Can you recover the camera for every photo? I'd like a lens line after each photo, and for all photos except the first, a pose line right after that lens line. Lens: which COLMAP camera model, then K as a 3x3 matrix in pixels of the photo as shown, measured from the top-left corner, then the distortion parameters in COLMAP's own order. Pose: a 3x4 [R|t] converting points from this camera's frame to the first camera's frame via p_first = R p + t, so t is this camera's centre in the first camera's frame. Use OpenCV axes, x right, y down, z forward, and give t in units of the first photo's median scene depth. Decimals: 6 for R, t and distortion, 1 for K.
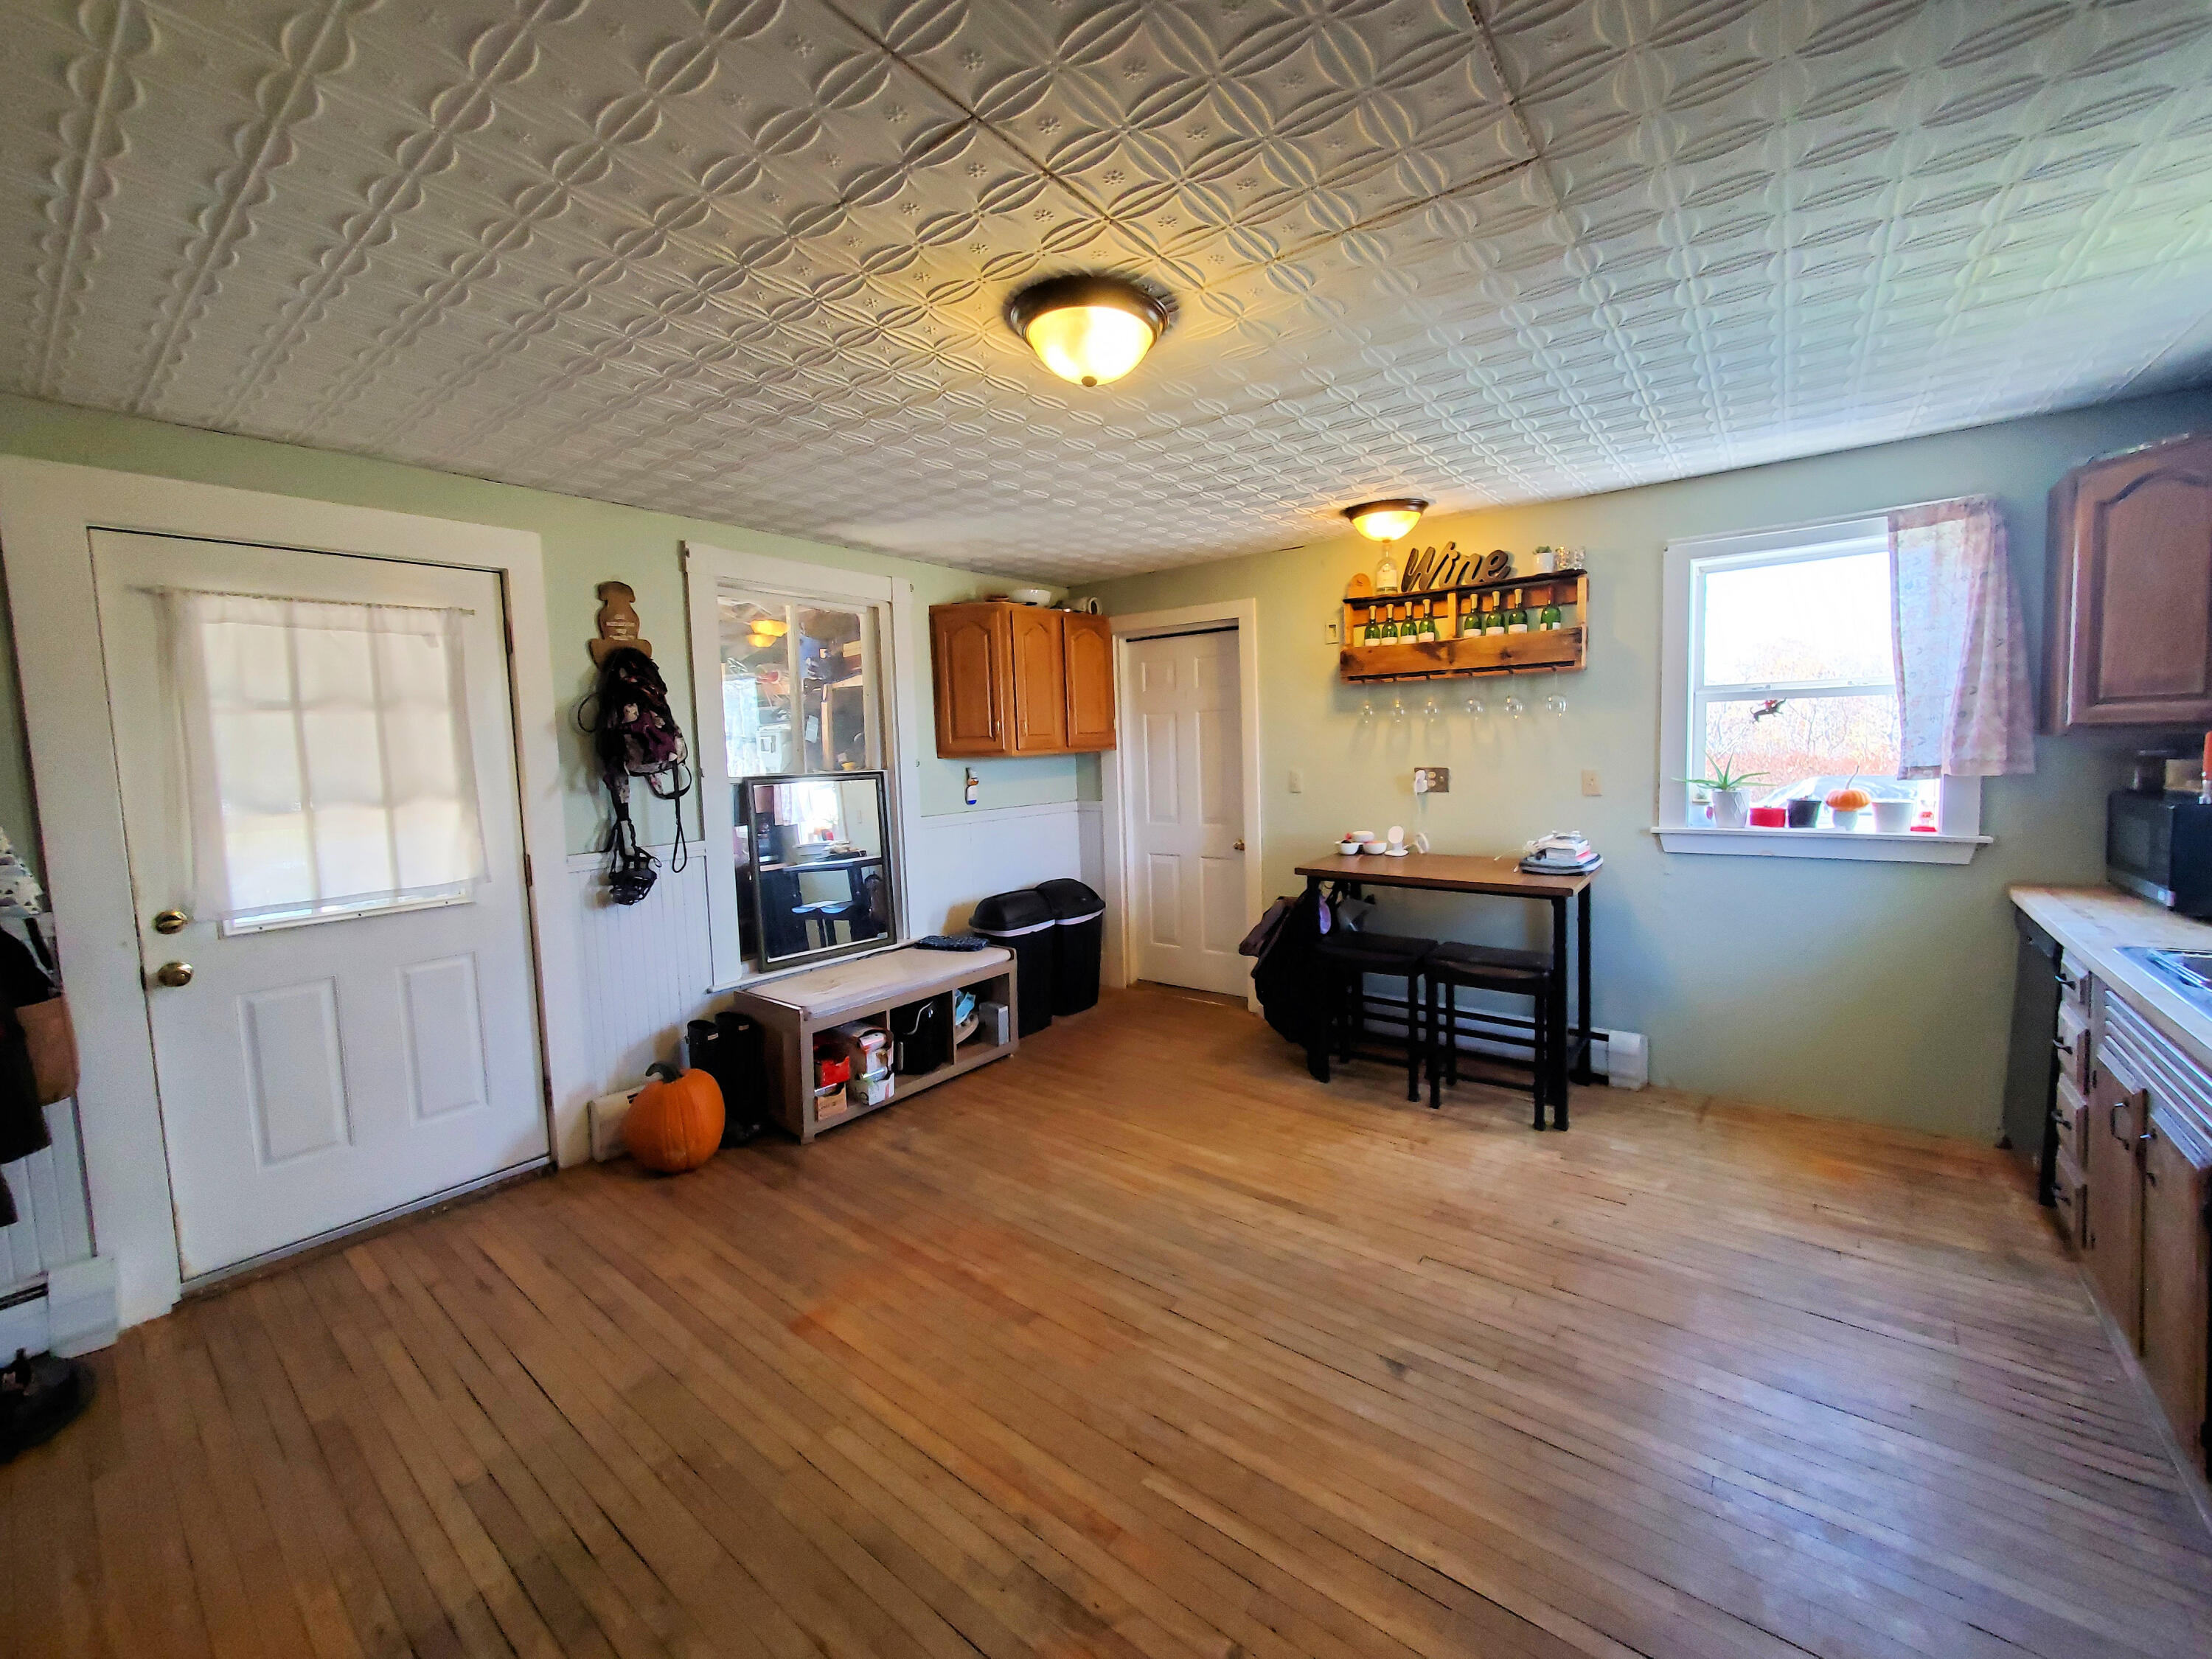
lens RADIAL K [[878.9, 0, 1121.9], [0, 878.9, 805.9], [0, 0, 1]] dist [0.006529, -0.001800]
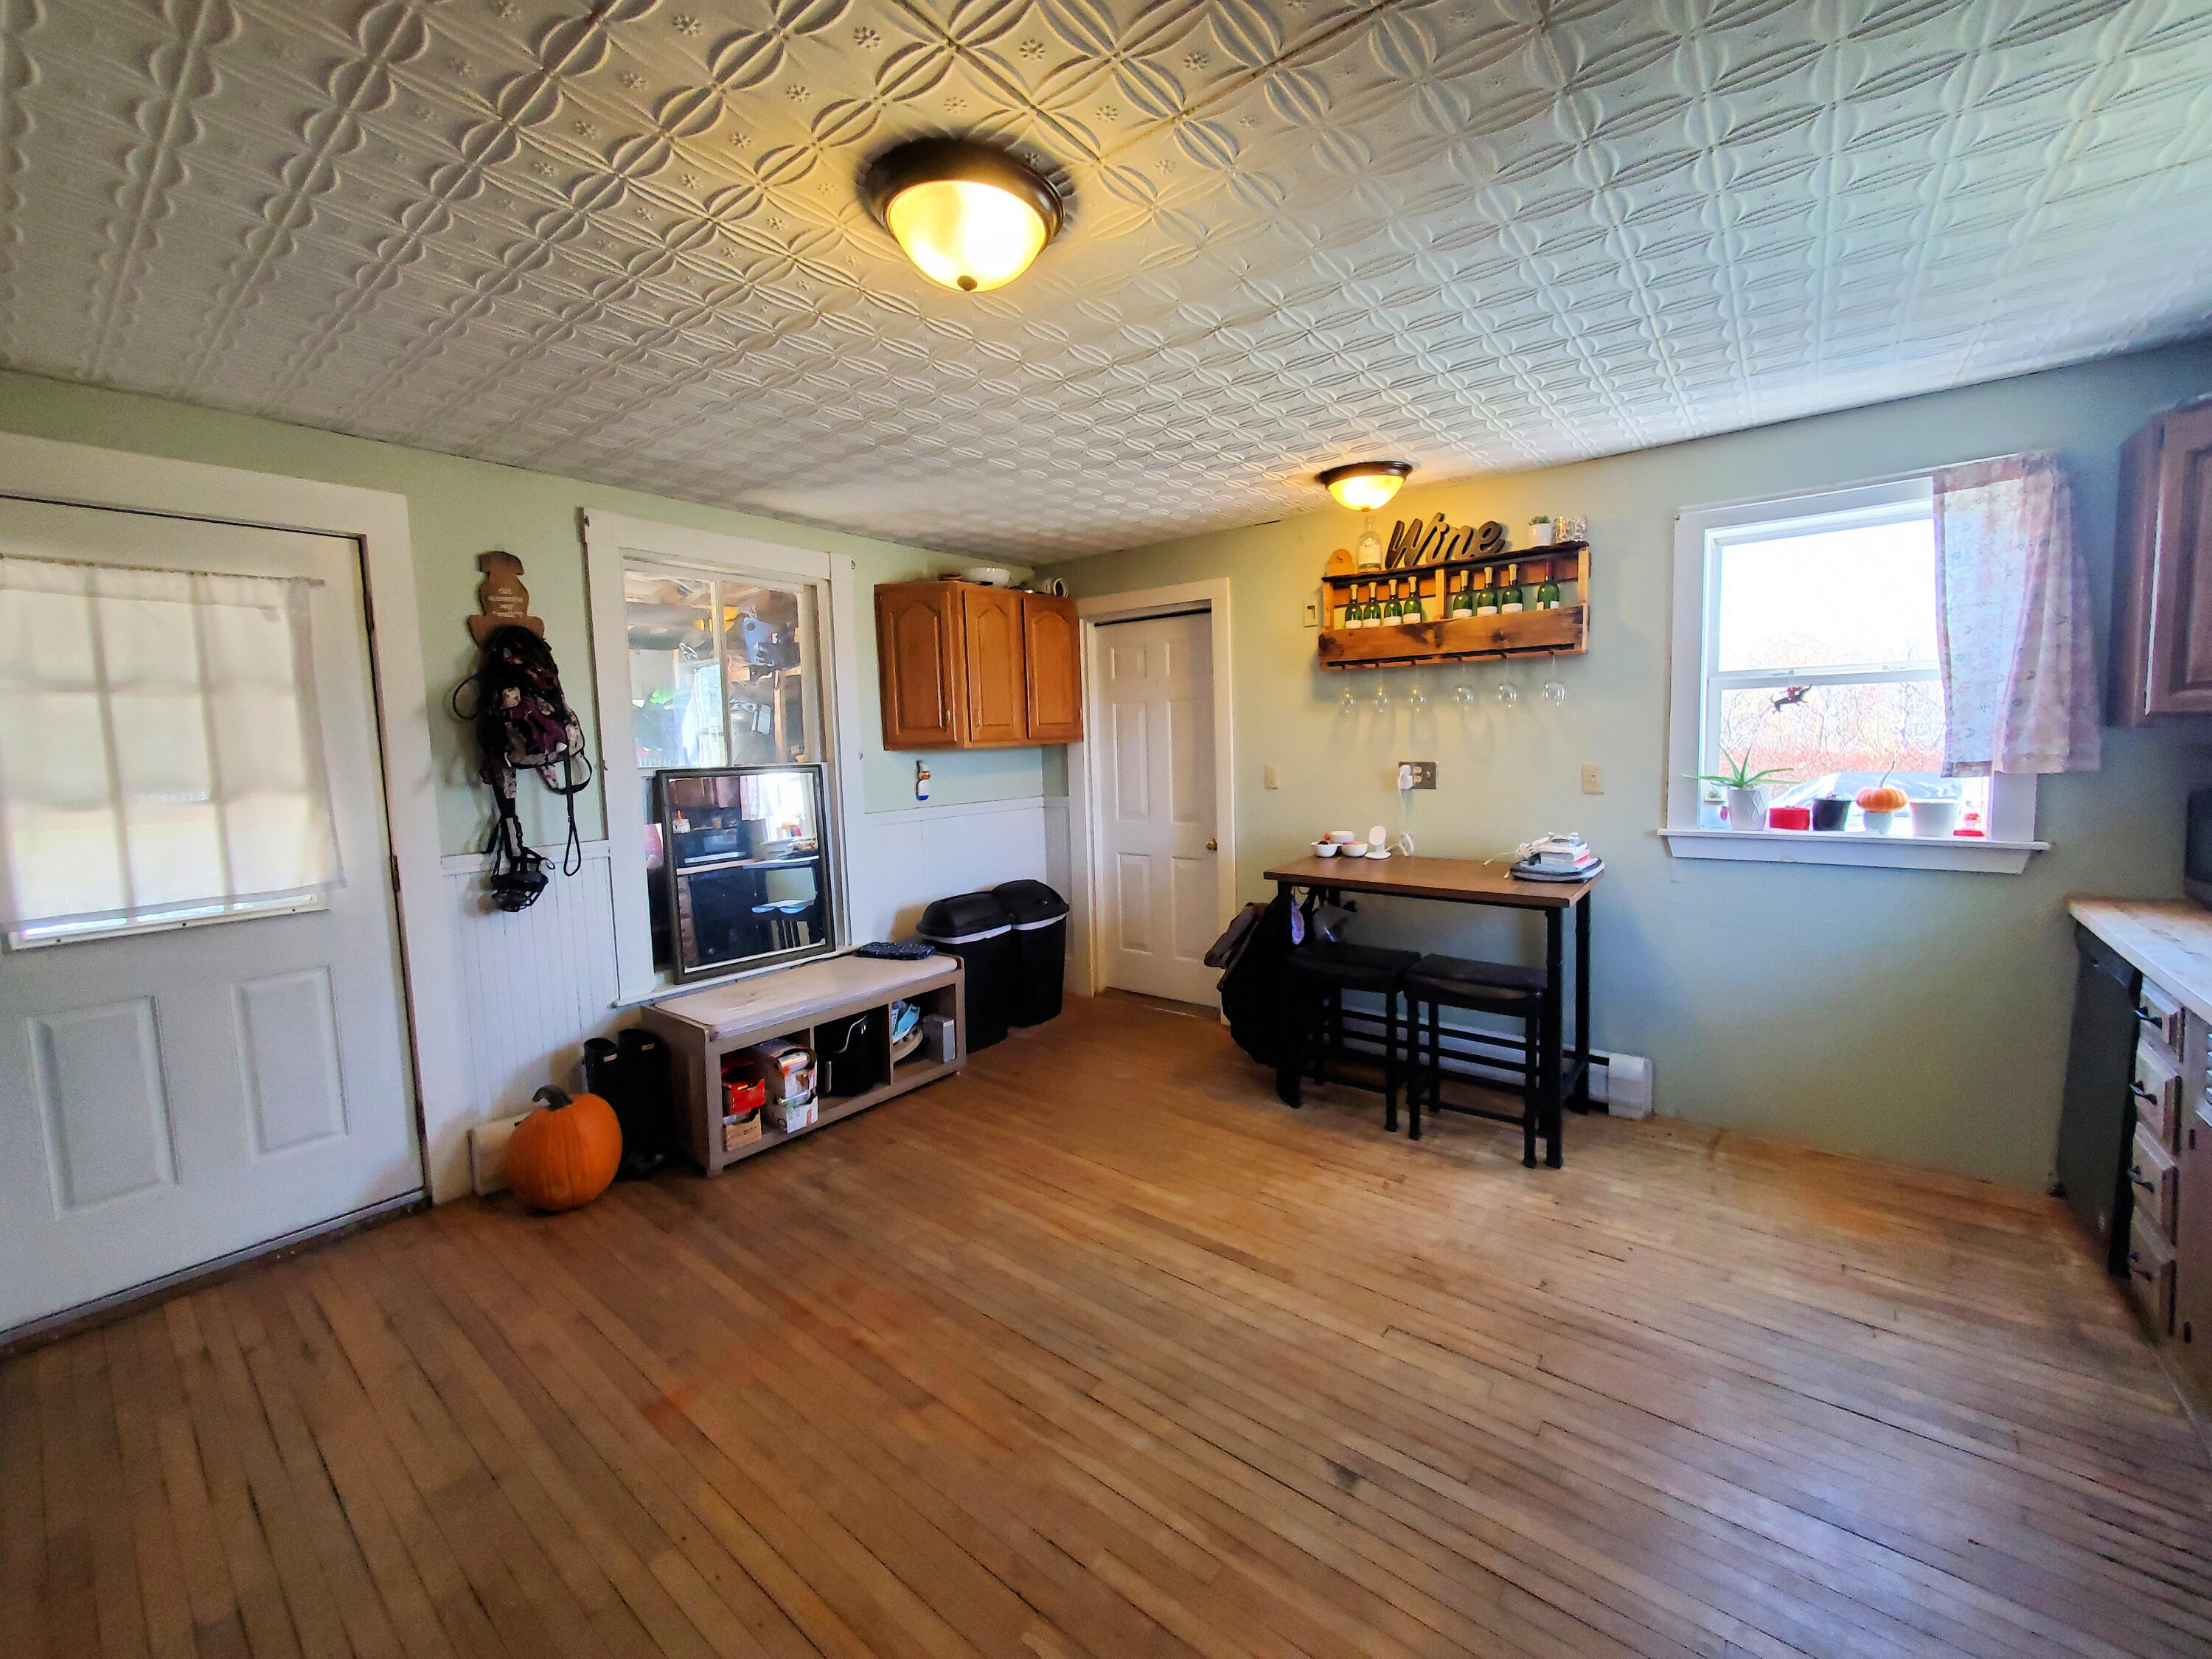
lens RADIAL K [[876.4, 0, 1119.8], [0, 876.4, 807.8], [0, 0, 1]] dist [0.002108, -0.000390]
pose [[0.999944, 0.003707, -0.009904, 0.068637], [-0.003618, 0.999953, 0.009035, -0.004060], [0.009937, -0.008998, 0.999910, 0.113698]]
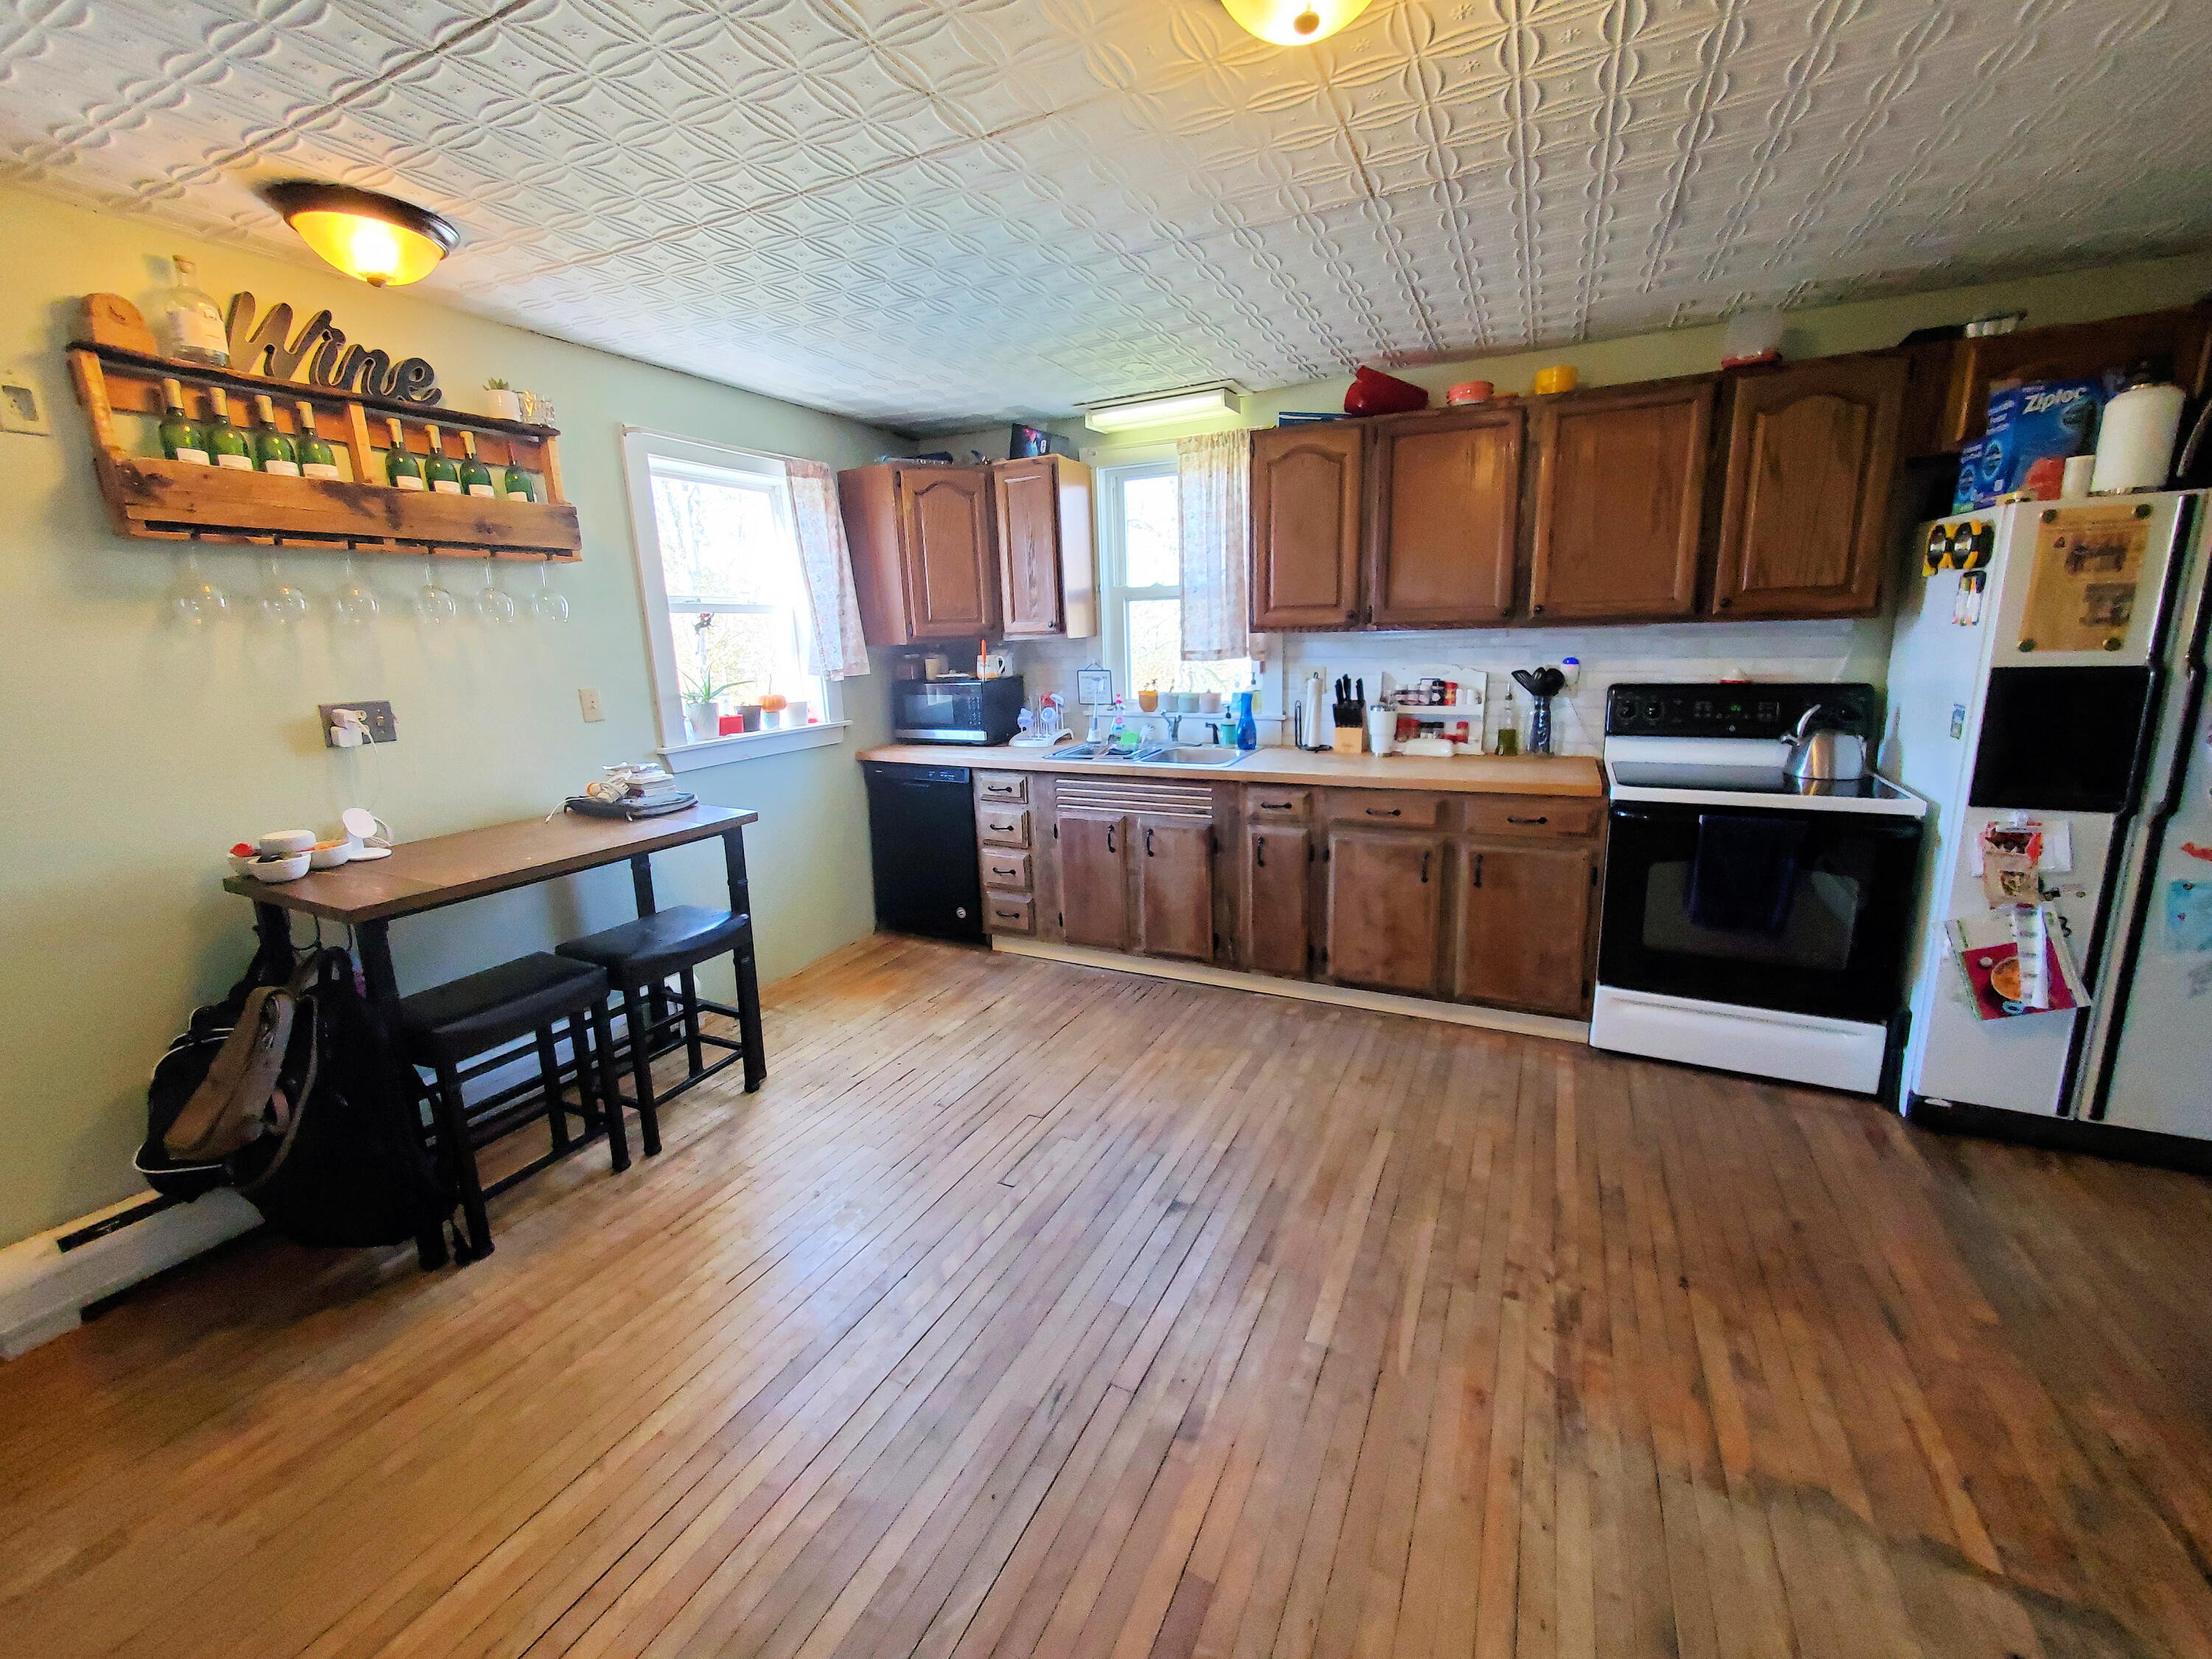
lens RADIAL K [[876.4, 0, 1119.8], [0, 876.4, 807.8], [0, 0, 1]] dist [0.002108, -0.000390]
pose [[-0.200414, -0.158184, 0.966857, -0.435001], [0.109149, 0.977130, 0.182490, -0.034235], [-0.973612, 0.142105, -0.178565, 0.803527]]
